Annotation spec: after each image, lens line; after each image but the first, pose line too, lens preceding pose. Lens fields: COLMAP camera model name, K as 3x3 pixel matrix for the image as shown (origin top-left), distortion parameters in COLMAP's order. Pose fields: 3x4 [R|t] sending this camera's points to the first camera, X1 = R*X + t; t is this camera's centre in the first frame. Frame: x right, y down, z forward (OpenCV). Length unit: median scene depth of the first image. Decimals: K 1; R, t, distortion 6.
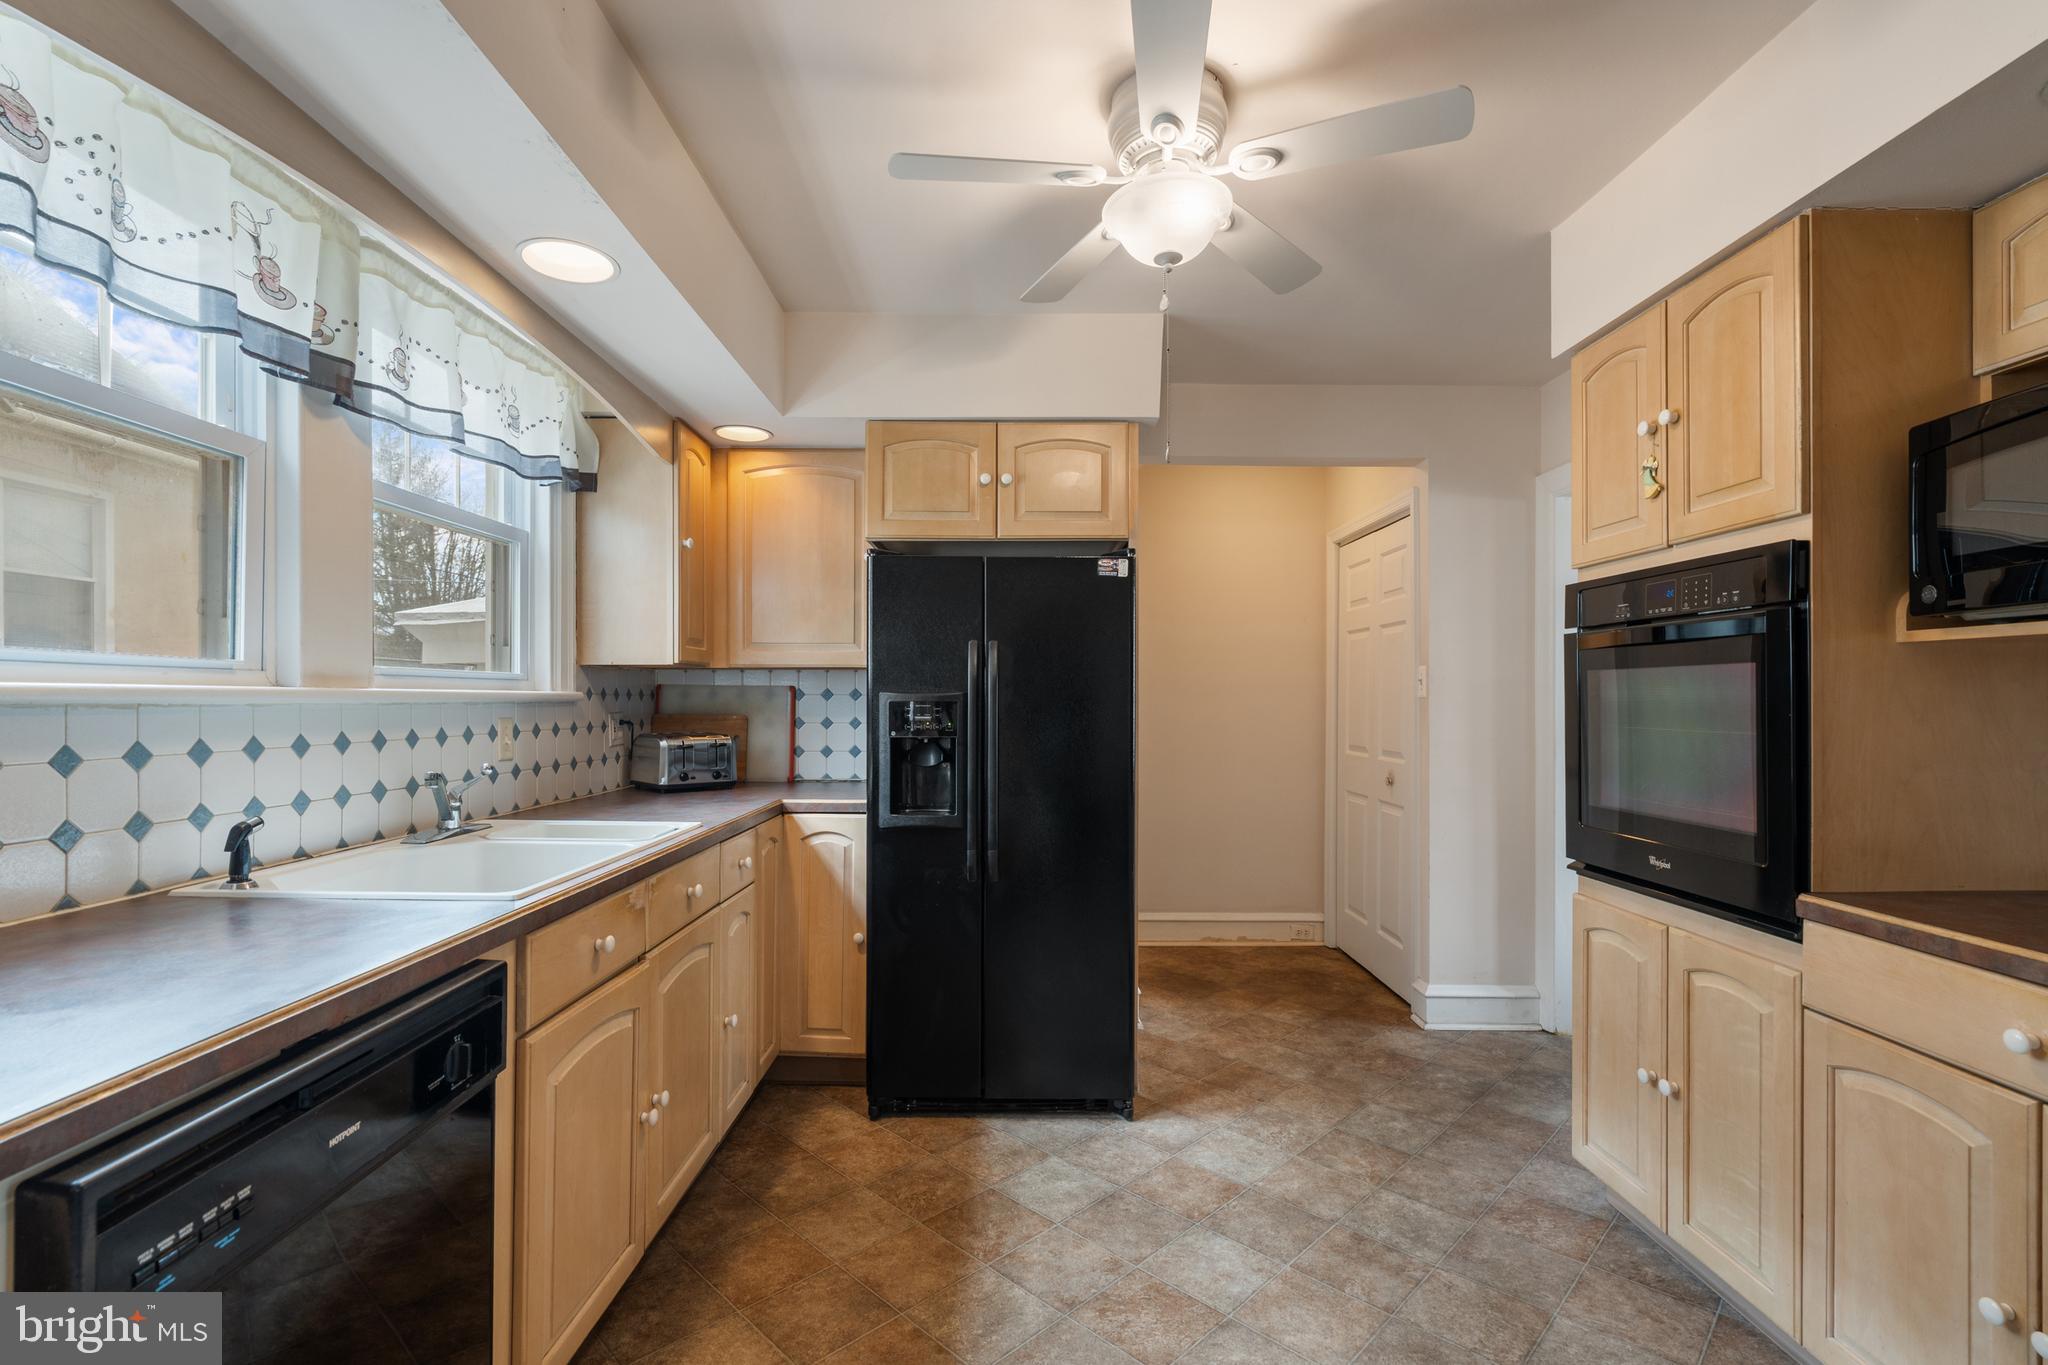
lens RADIAL K [[924.8, 0, 1021.0], [0, 924.8, 699.3], [0, 0, 1]] dist [-0.002110, 0.000201]
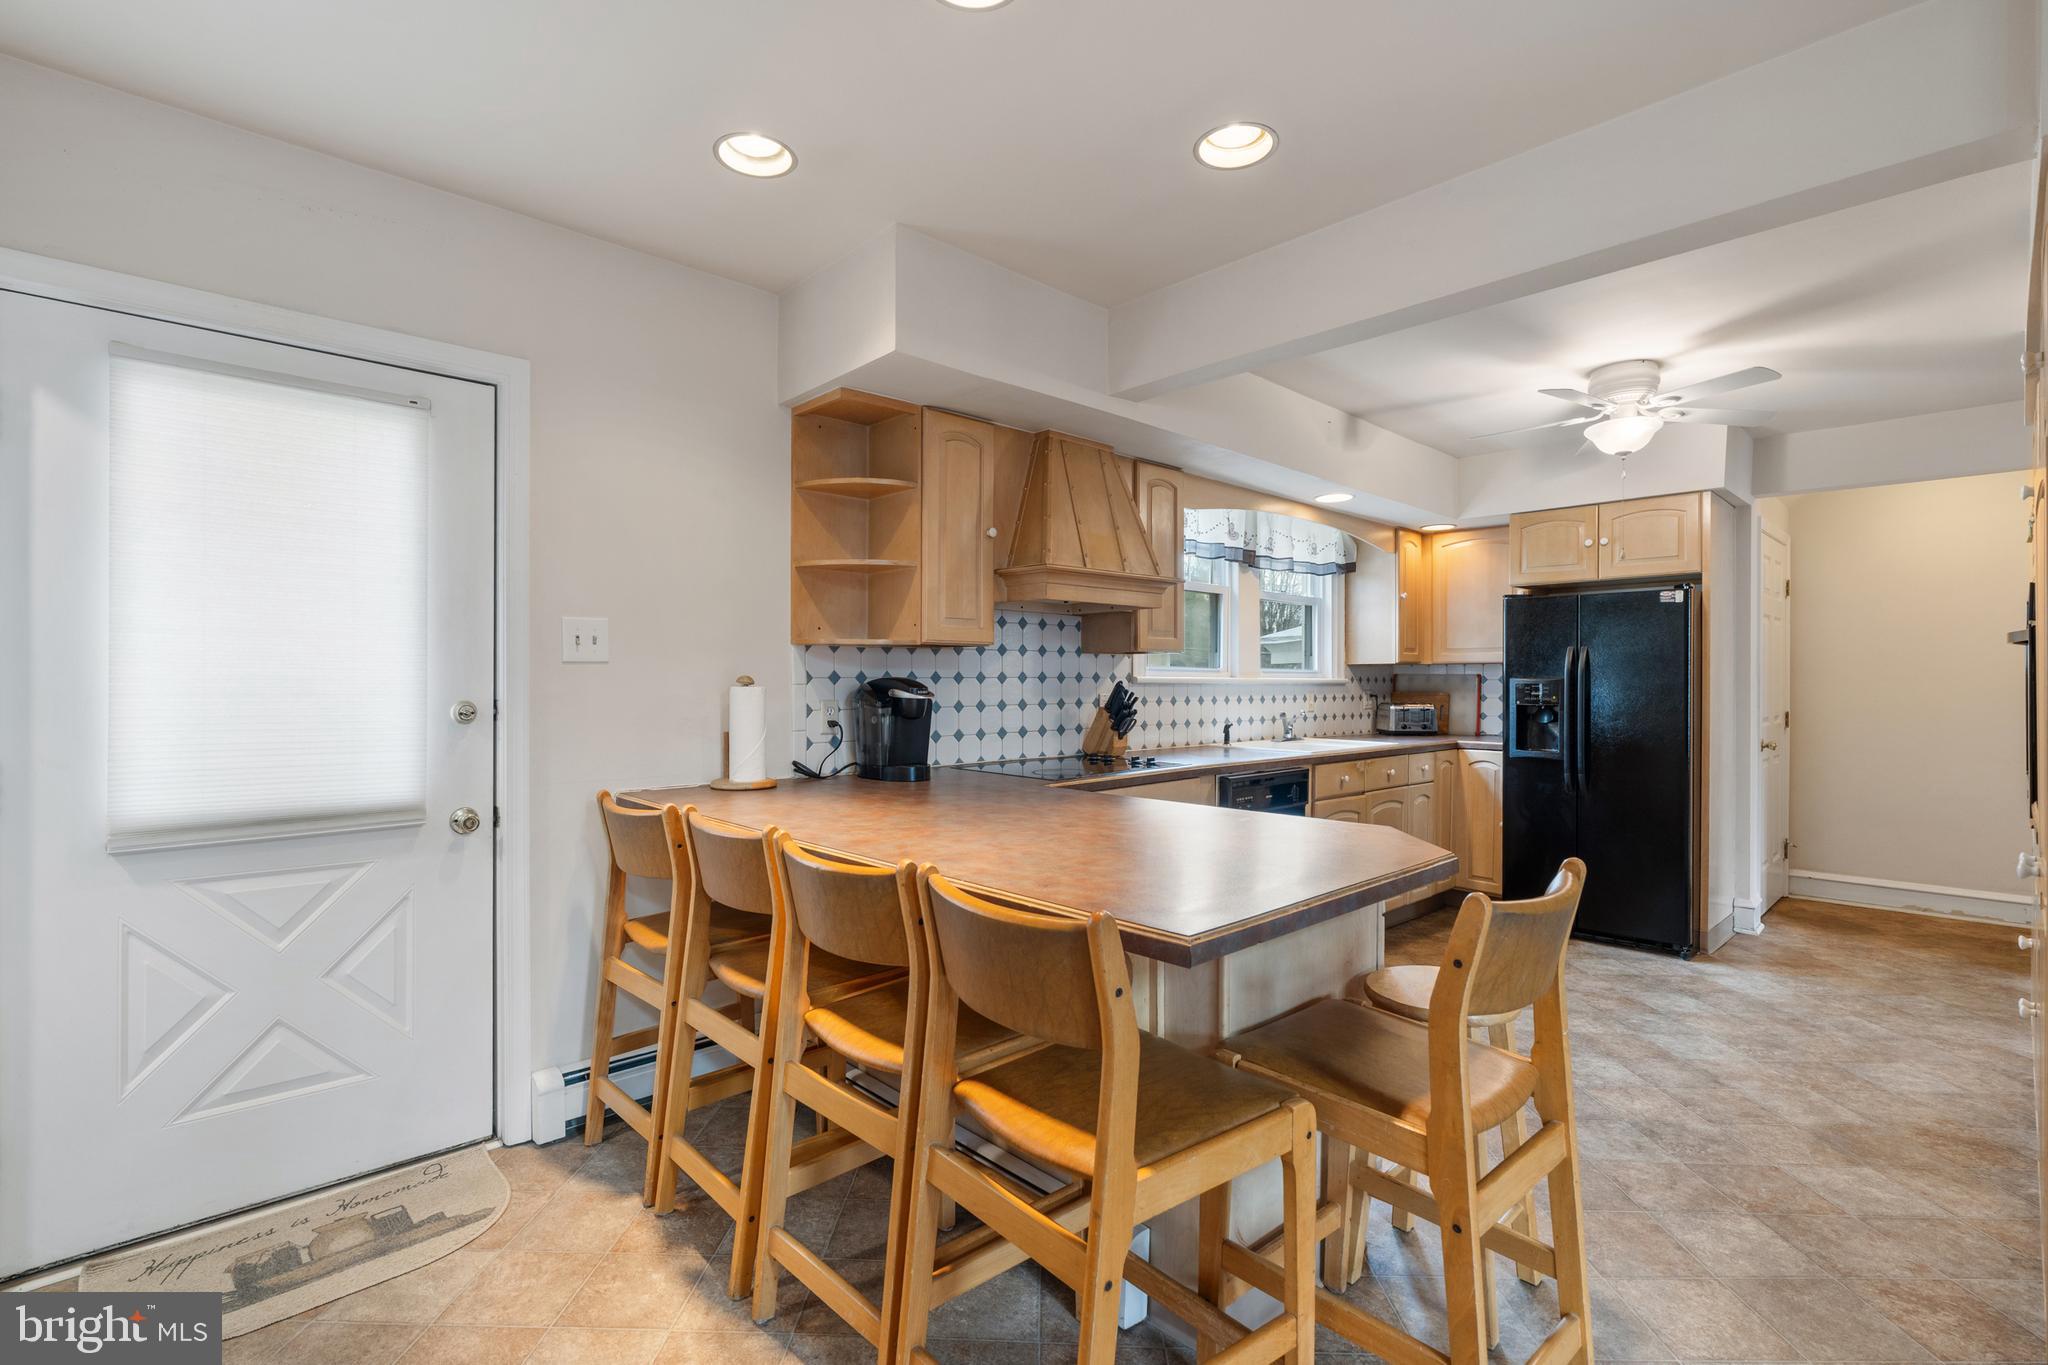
lens RADIAL K [[944.6, 0, 1020.5], [0, 944.6, 692.3], [0, 0, 1]] dist [0.001334, -0.000323]
pose [[0.687232, 0.006329, -0.726410, 0.497810], [-0.000285, 0.999964, 0.008443, 0.003889], [0.726438, -0.005596, 0.687209, -0.865273]]
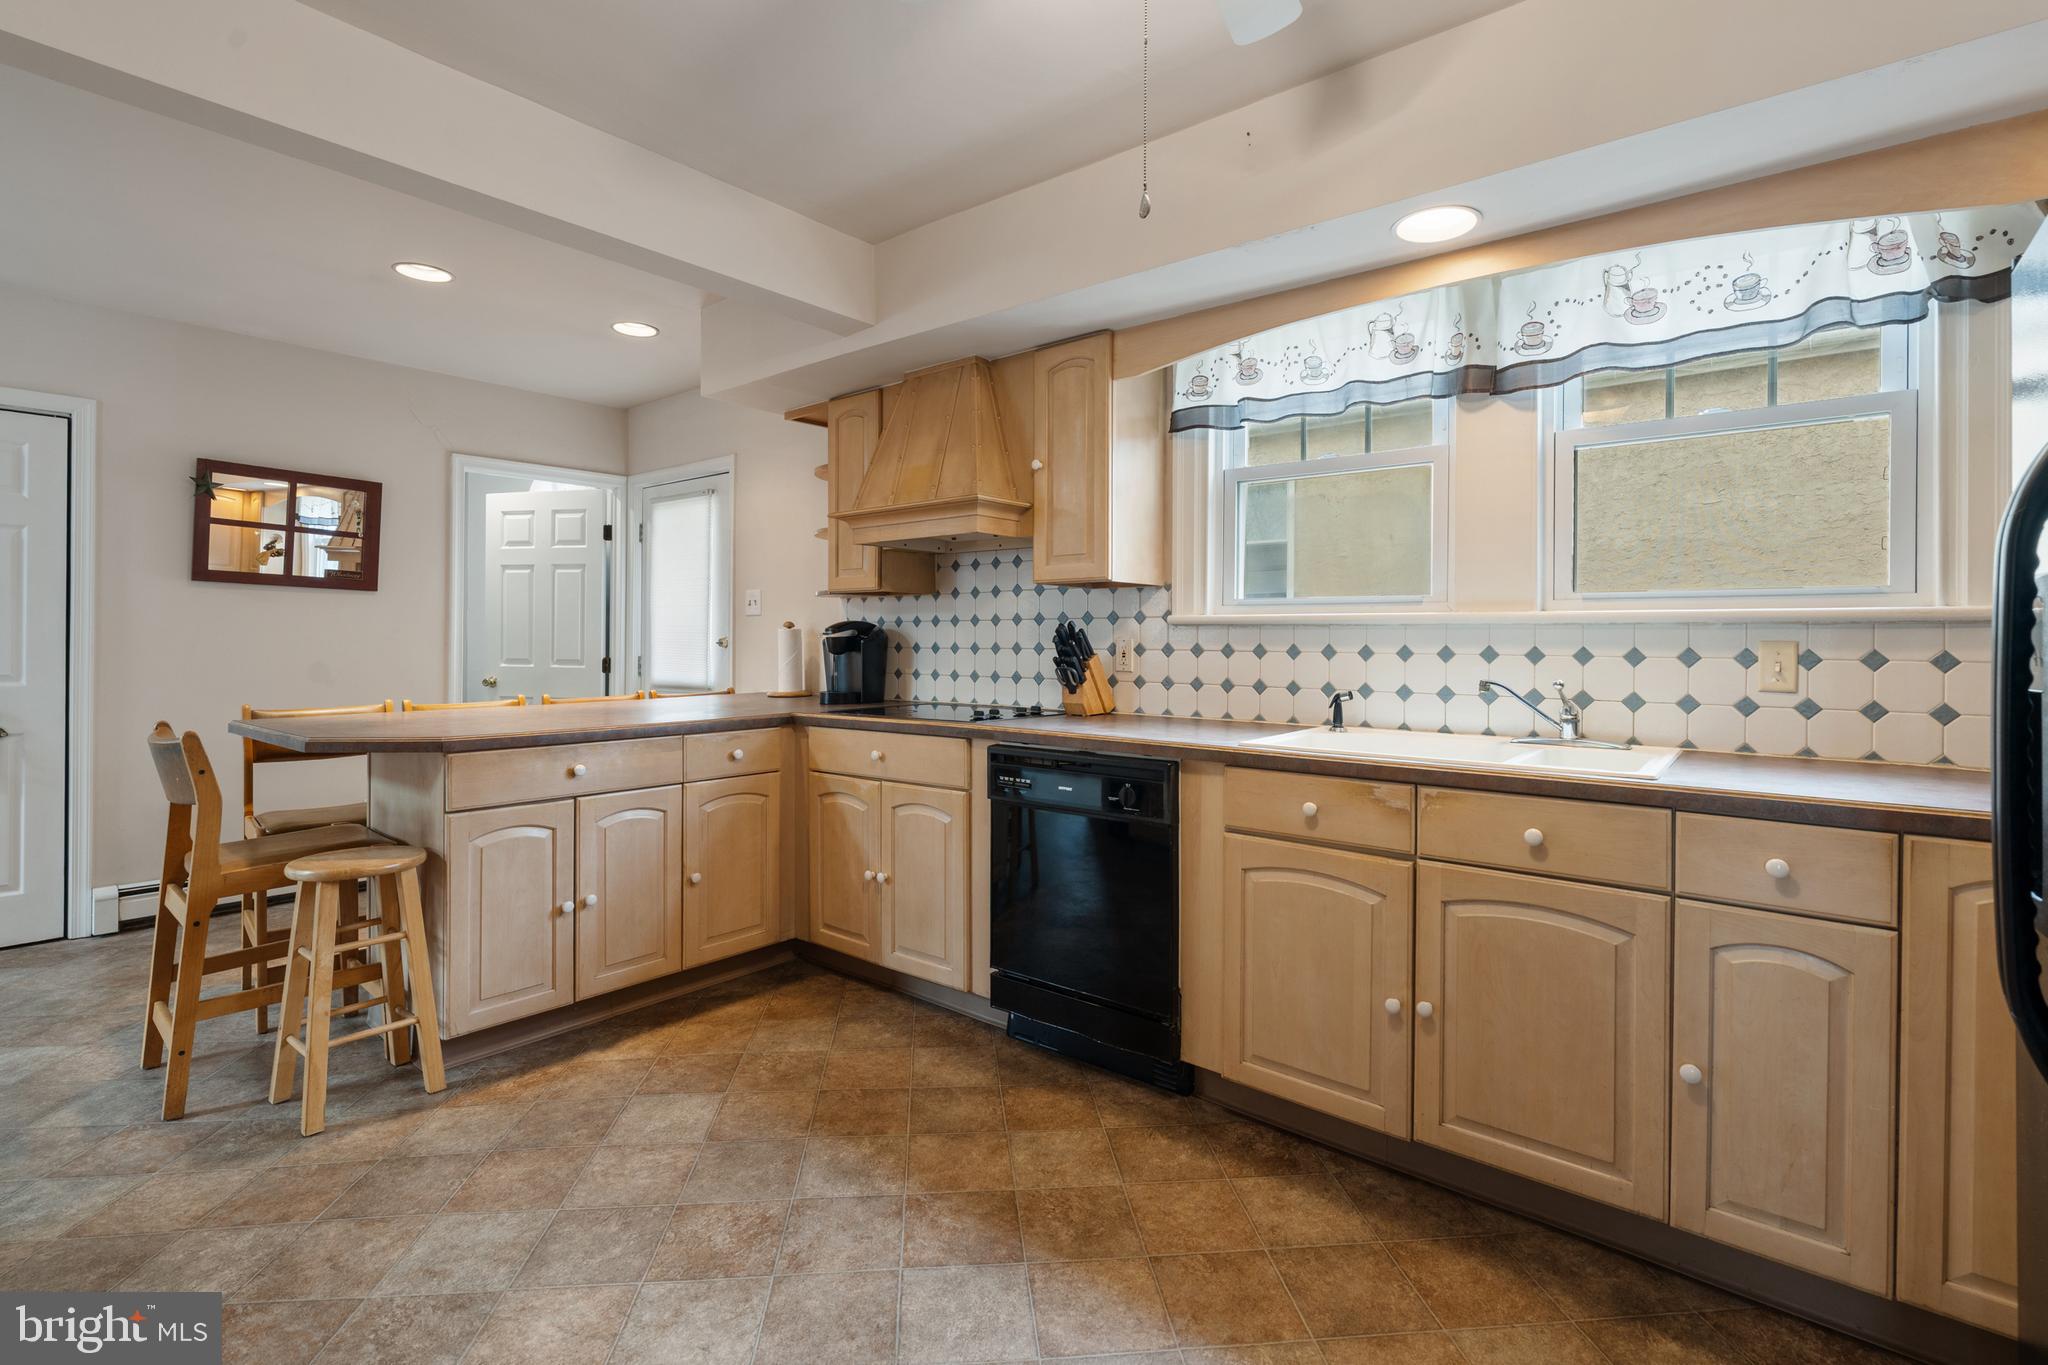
lens RADIAL K [[942.6, 0, 1025.6], [0, 942.6, 638.9], [0, 0, 1]] dist [-0.001831, 0.000038]
pose [[-0.635014, -0.007814, -0.772461, 0.485675], [-0.008549, 0.999959, -0.003088, 0.024571], [0.772454, 0.004643, -0.635054, 0.927507]]
